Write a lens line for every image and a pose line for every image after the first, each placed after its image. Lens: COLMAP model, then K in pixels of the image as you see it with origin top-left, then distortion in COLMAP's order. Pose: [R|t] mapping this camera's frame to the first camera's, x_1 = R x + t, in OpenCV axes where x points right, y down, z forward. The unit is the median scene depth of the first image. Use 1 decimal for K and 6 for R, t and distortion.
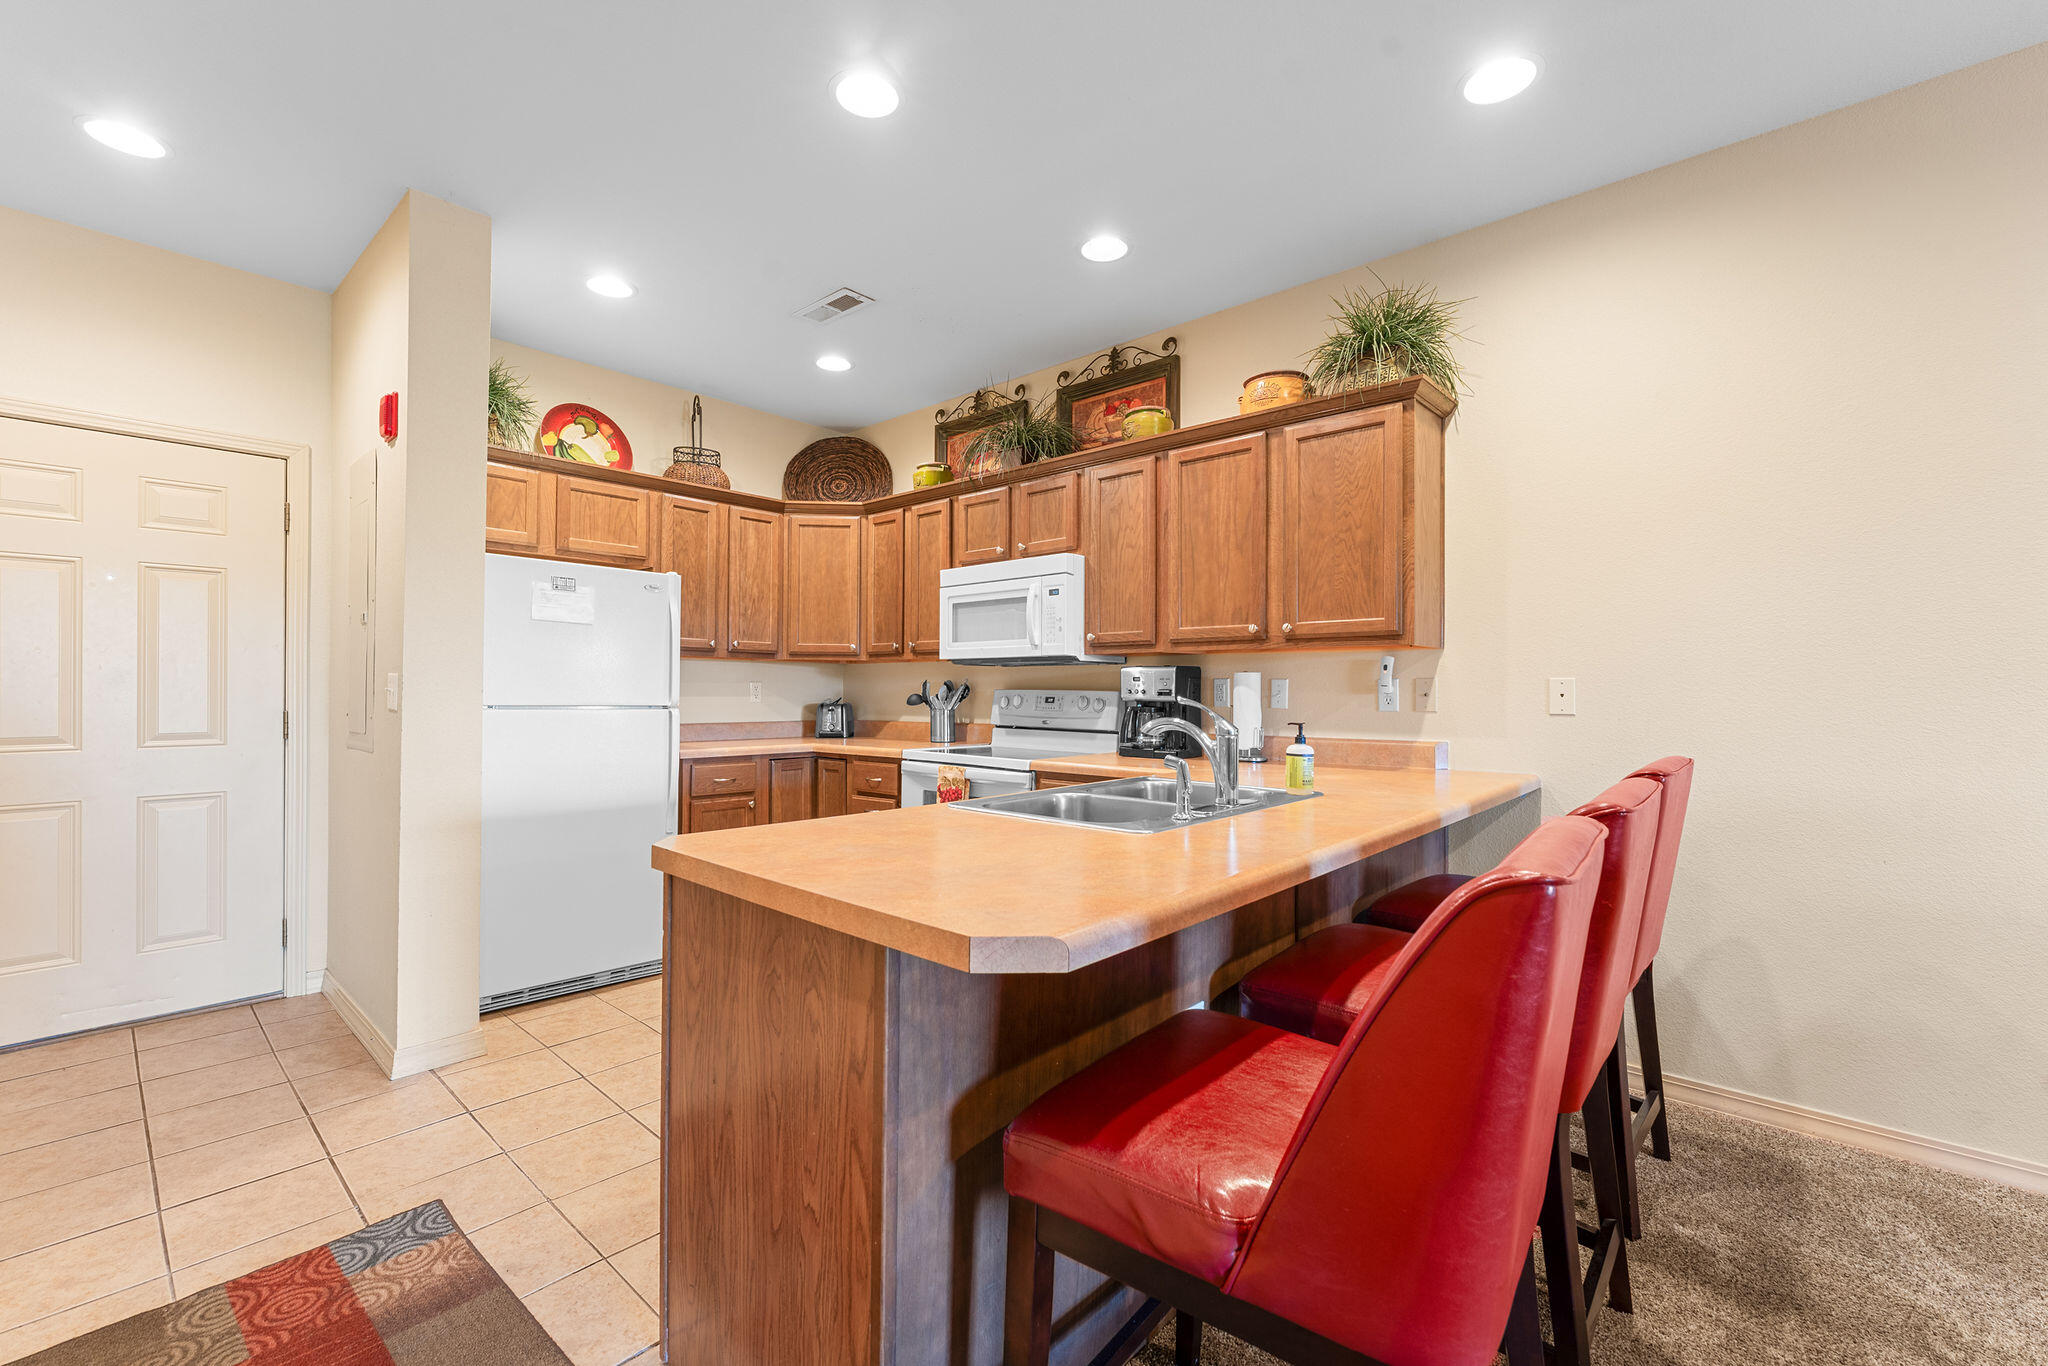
lens RADIAL K [[857.2, 0, 1024.0], [0, 857.2, 683.0], [0, 0, 1]] dist [-0.002538, -0.000098]
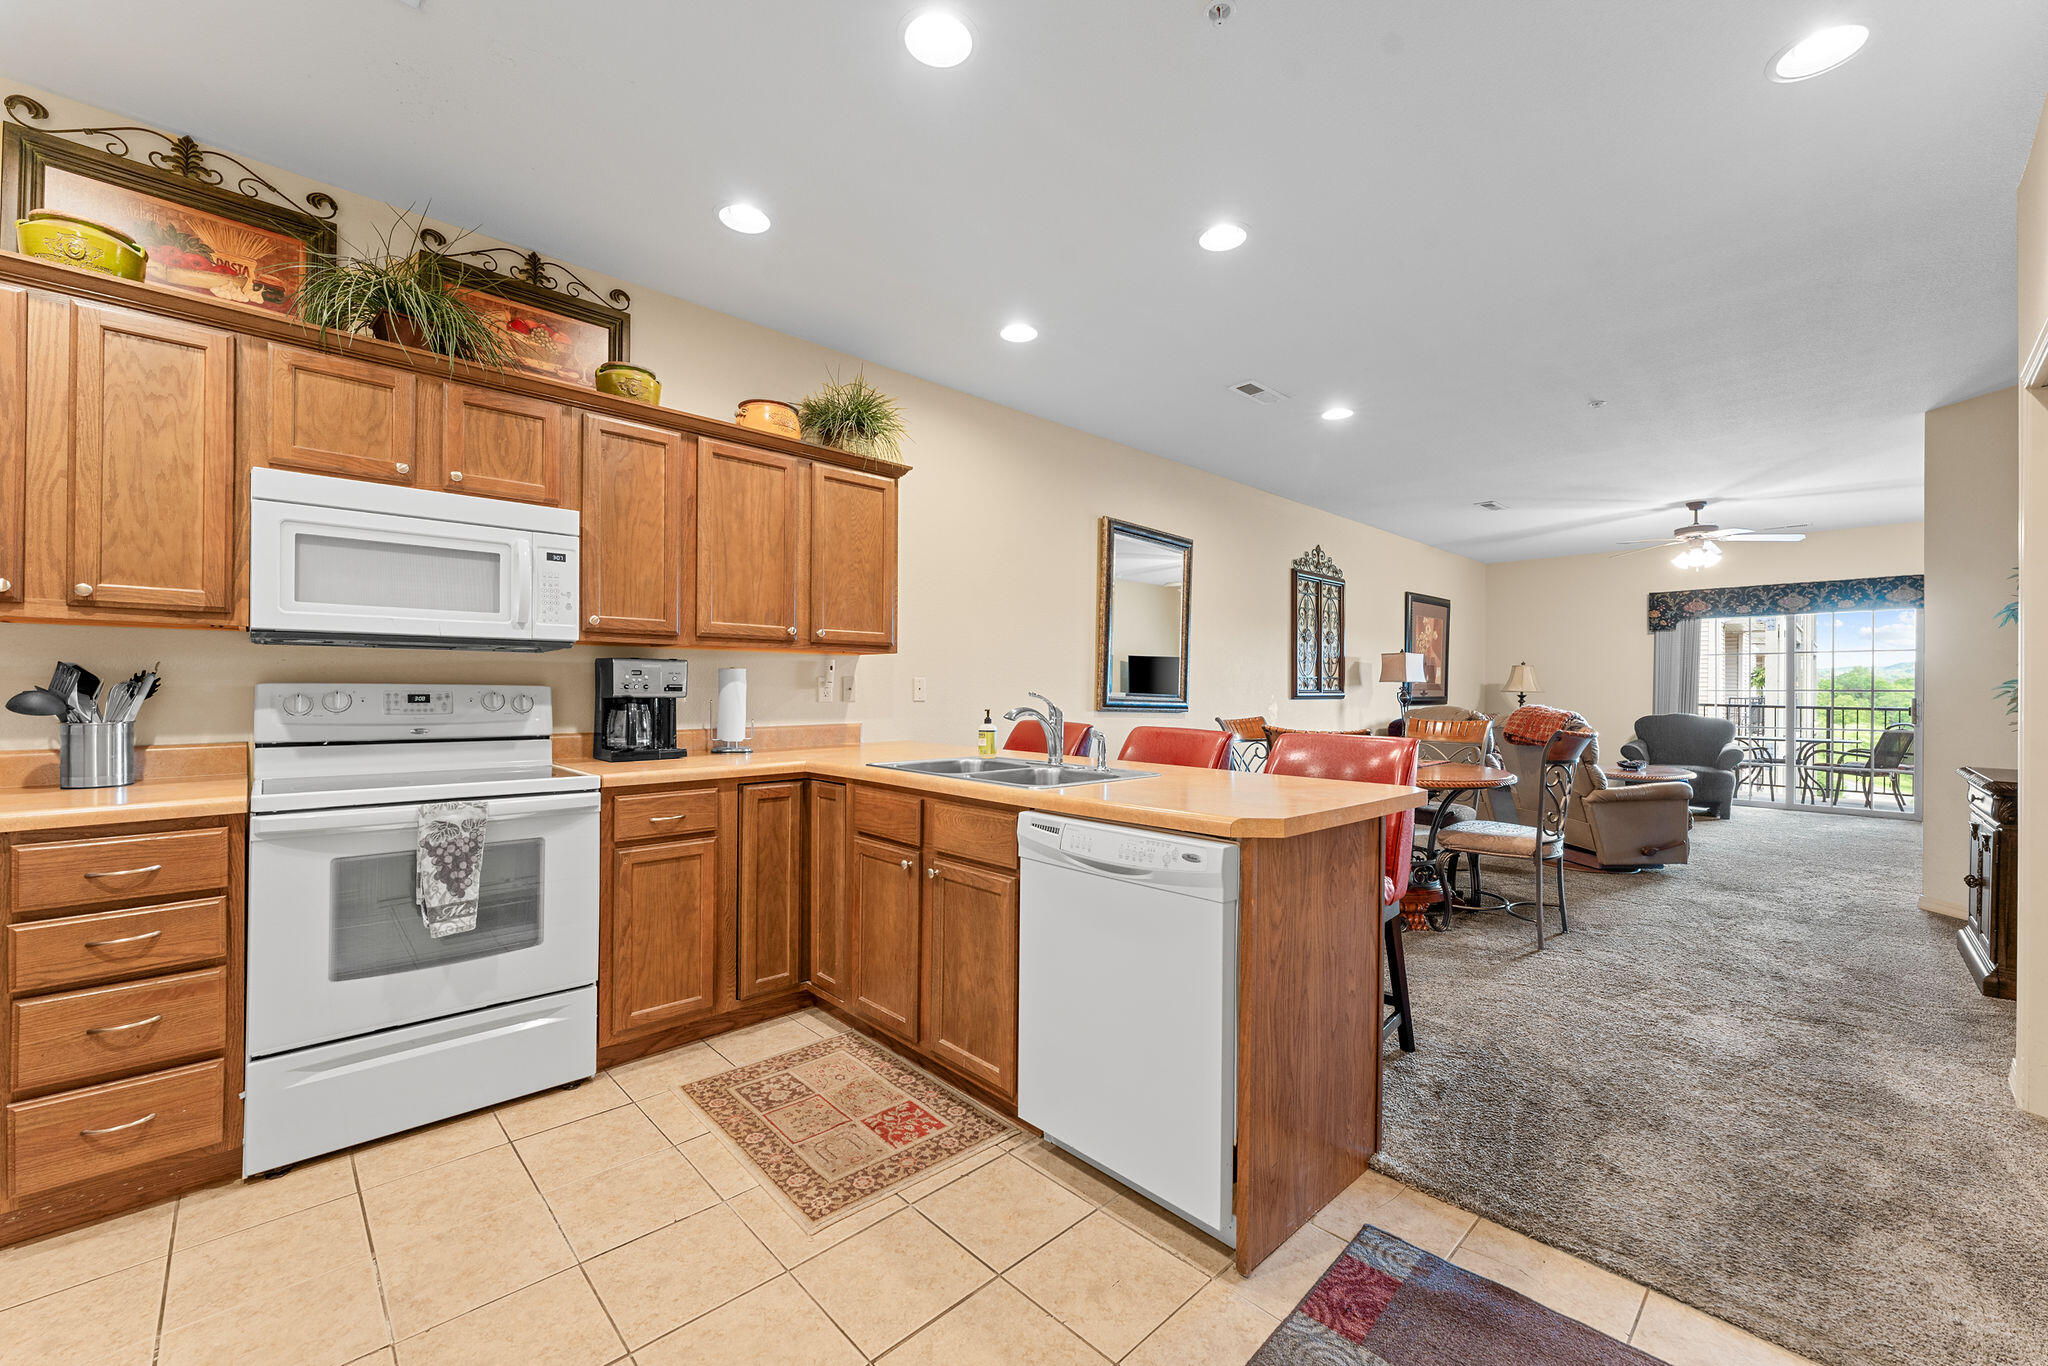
lens RADIAL K [[810.8, 0, 1024.0], [0, 810.8, 683.0], [0, 0, 1]] dist [0.000709, 0.000071]
pose [[0.075056, 0.002204, 0.997177, -0.608875], [-0.013050, 0.999914, -0.001228, 0.001809], [-0.997094, -0.012921, 0.075079, 0.487119]]
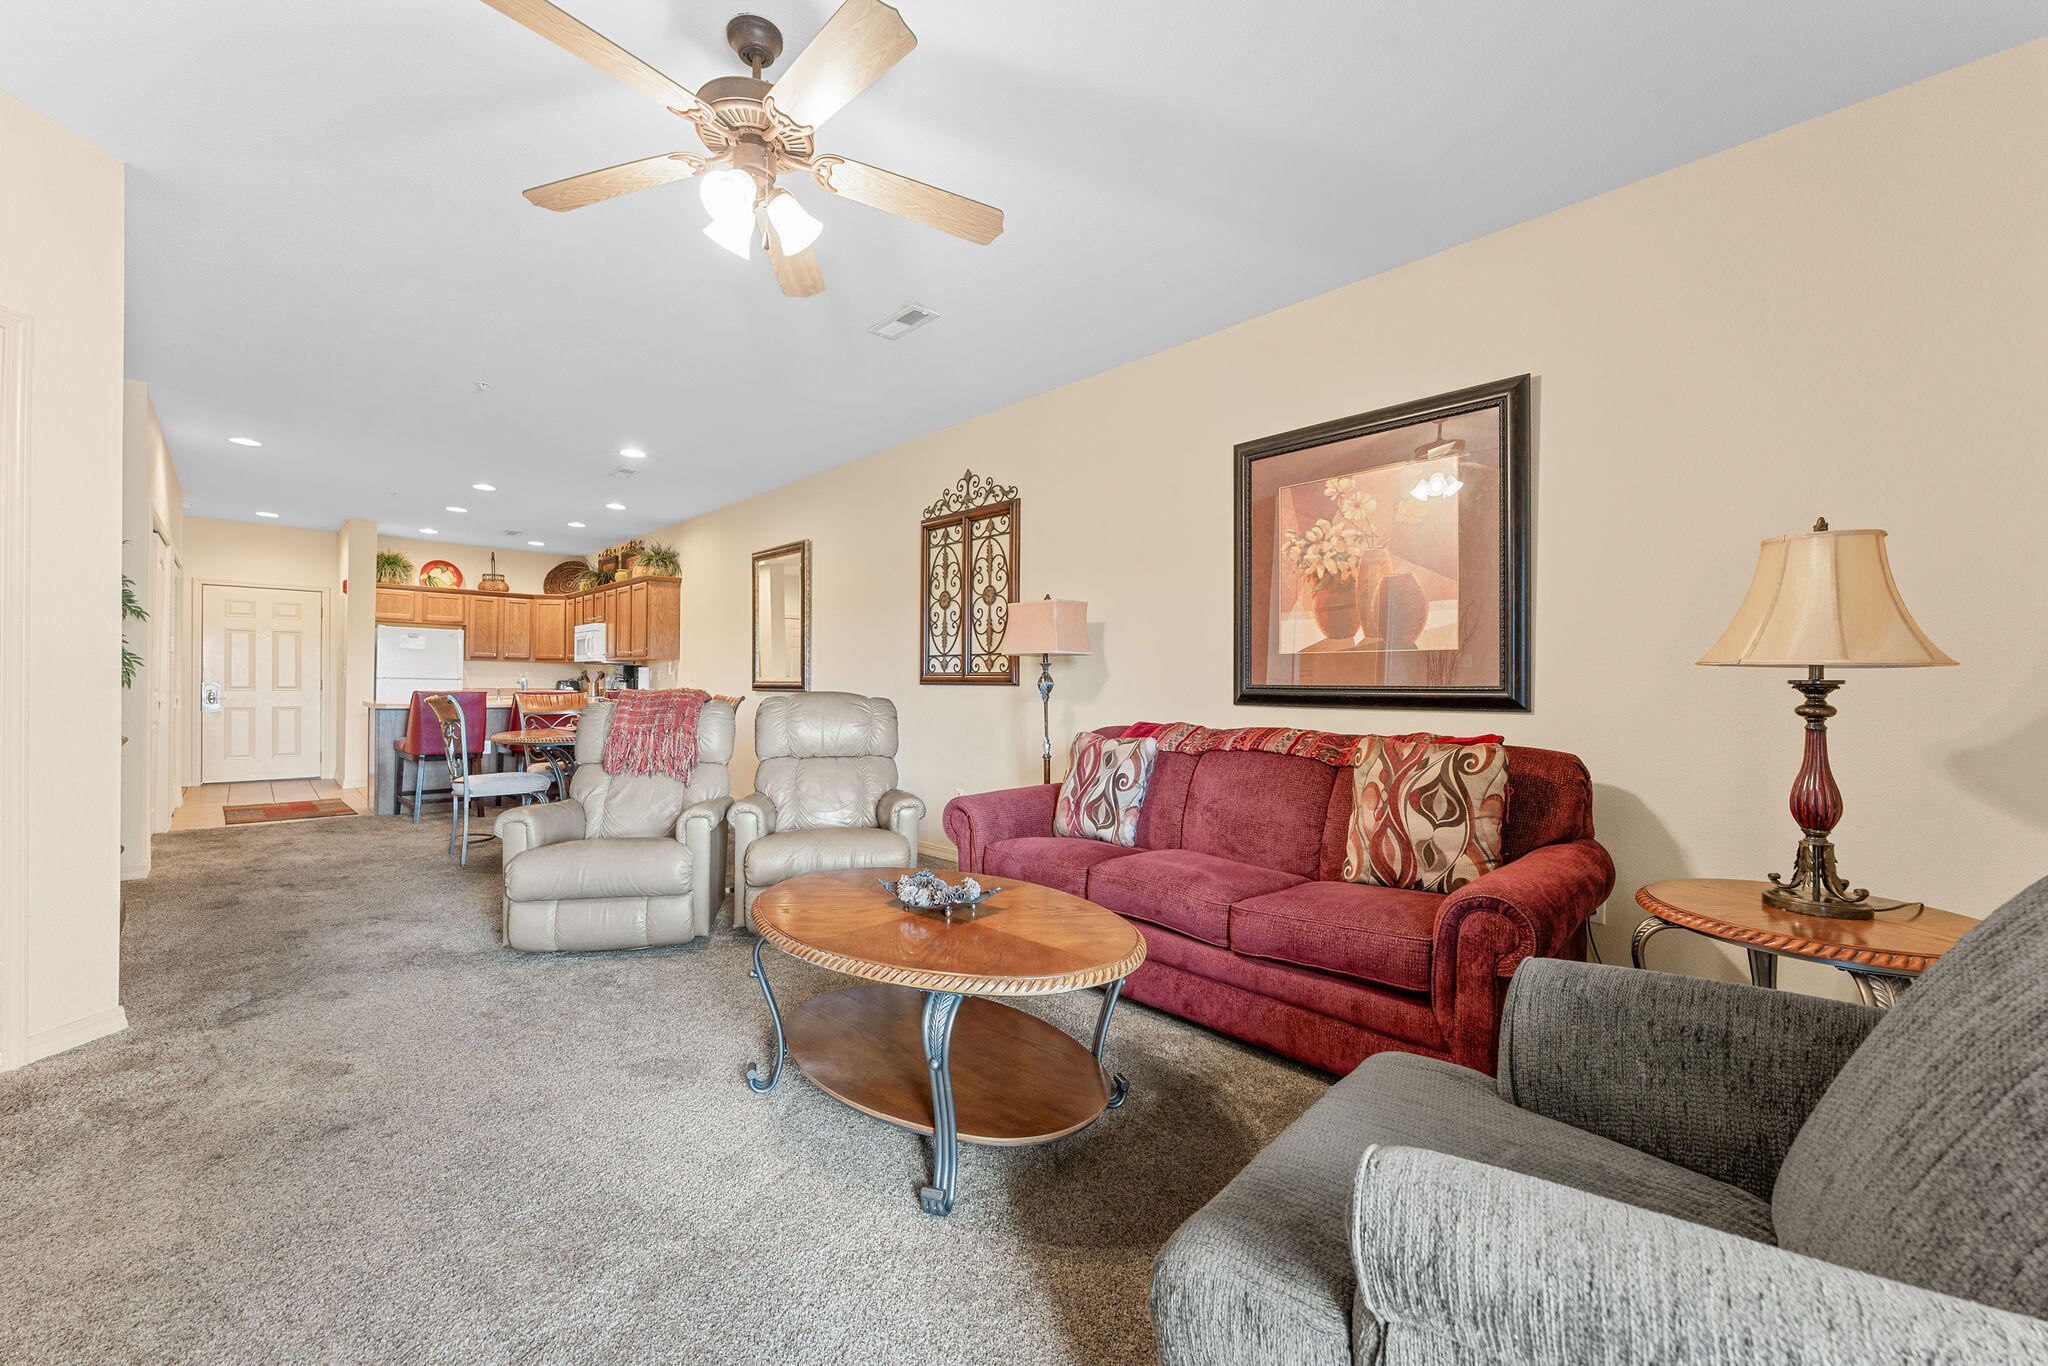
lens RADIAL K [[810.8, 0, 1024.0], [0, 810.8, 683.0], [0, 0, 1]] dist [0.000709, 0.000071]
pose [[0.997483, 0.003734, -0.070807, 1.446897], [-0.003272, 0.999973, 0.006635, 0.014572], [0.070830, -0.006387, 0.997468, -1.333395]]
